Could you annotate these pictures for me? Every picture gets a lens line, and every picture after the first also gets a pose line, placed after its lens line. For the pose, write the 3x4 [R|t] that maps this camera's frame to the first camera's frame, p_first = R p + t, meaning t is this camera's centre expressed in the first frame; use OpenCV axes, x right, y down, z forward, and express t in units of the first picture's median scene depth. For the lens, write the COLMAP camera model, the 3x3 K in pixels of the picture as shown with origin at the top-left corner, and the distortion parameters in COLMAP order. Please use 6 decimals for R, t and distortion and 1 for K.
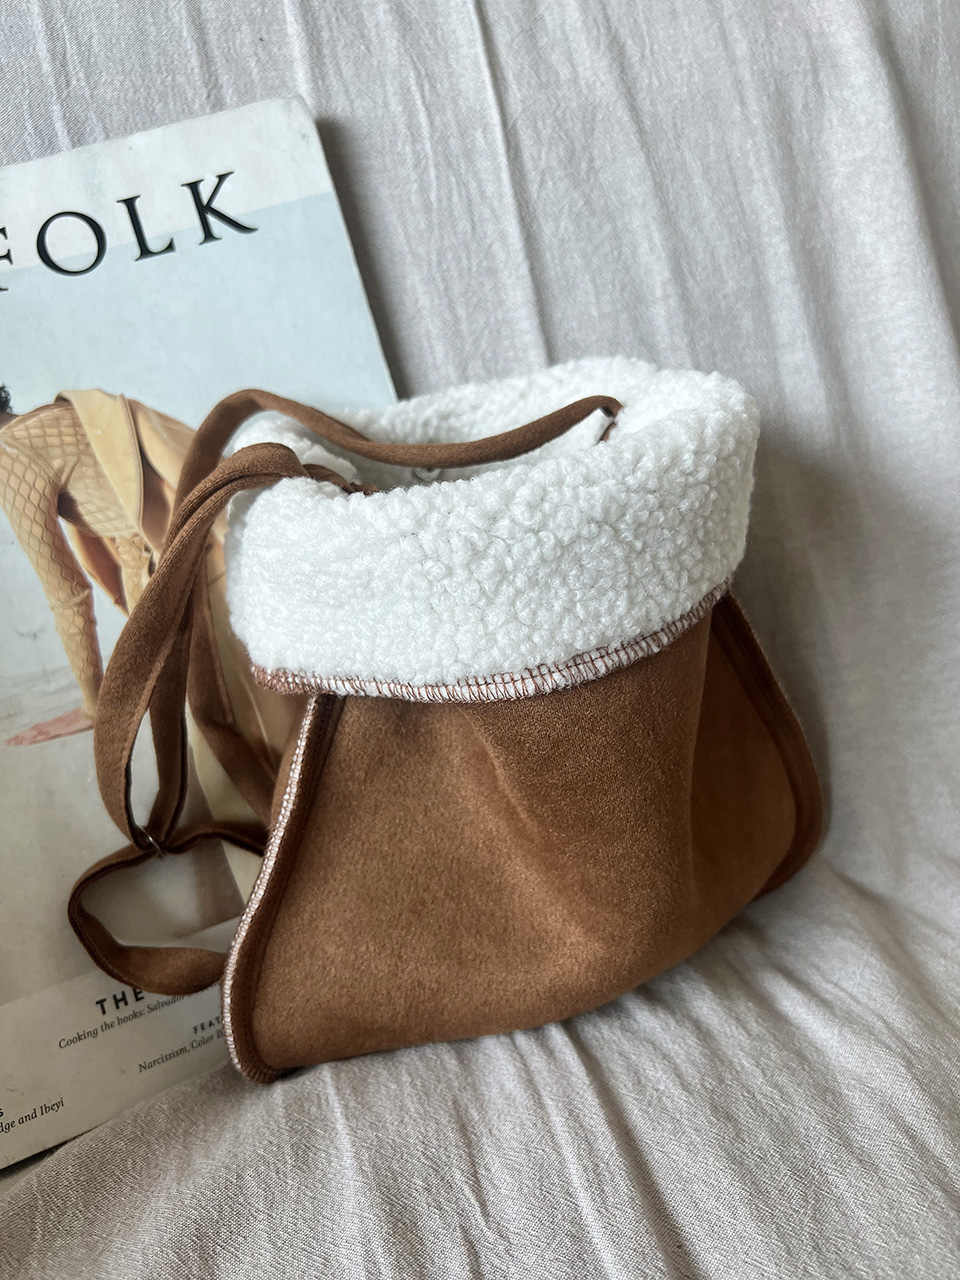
lens RADIAL K [[960.3, 0, 504.9], [0, 960.3, 651.0], [0, 0, 1]] dist [-0.029249, 0.003093]
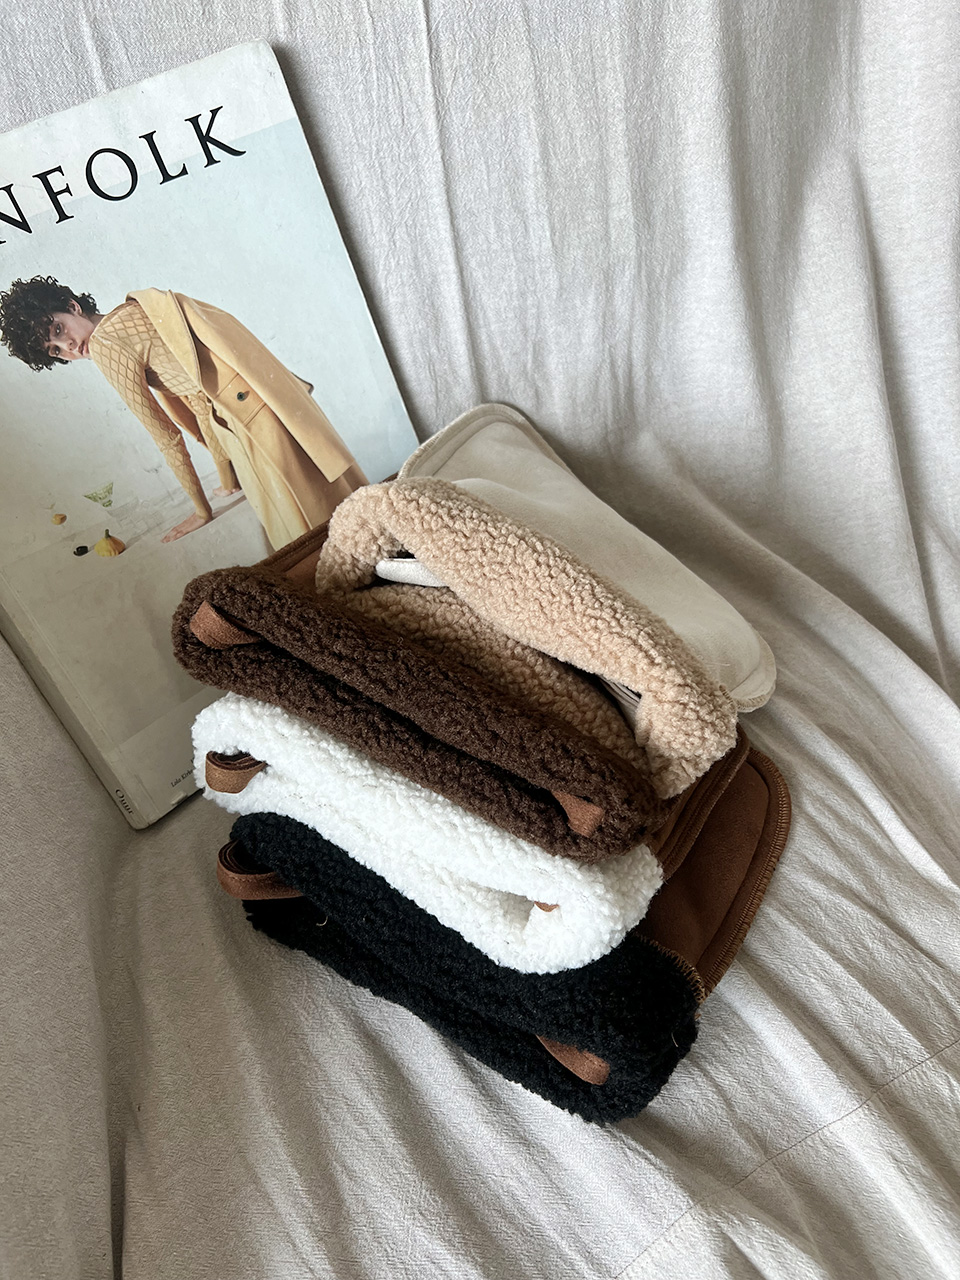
lens RADIAL K [[1059.7, 0, 499.4], [0, 1059.7, 652.1], [0, 0, 1]] dist [0.081128, -0.072972]
pose [[0.974299, -0.127365, 0.185797, -0.293745], [0.044694, 0.917711, 0.394726, -0.392070], [-0.220782, -0.376277, 0.899817, -0.782469]]
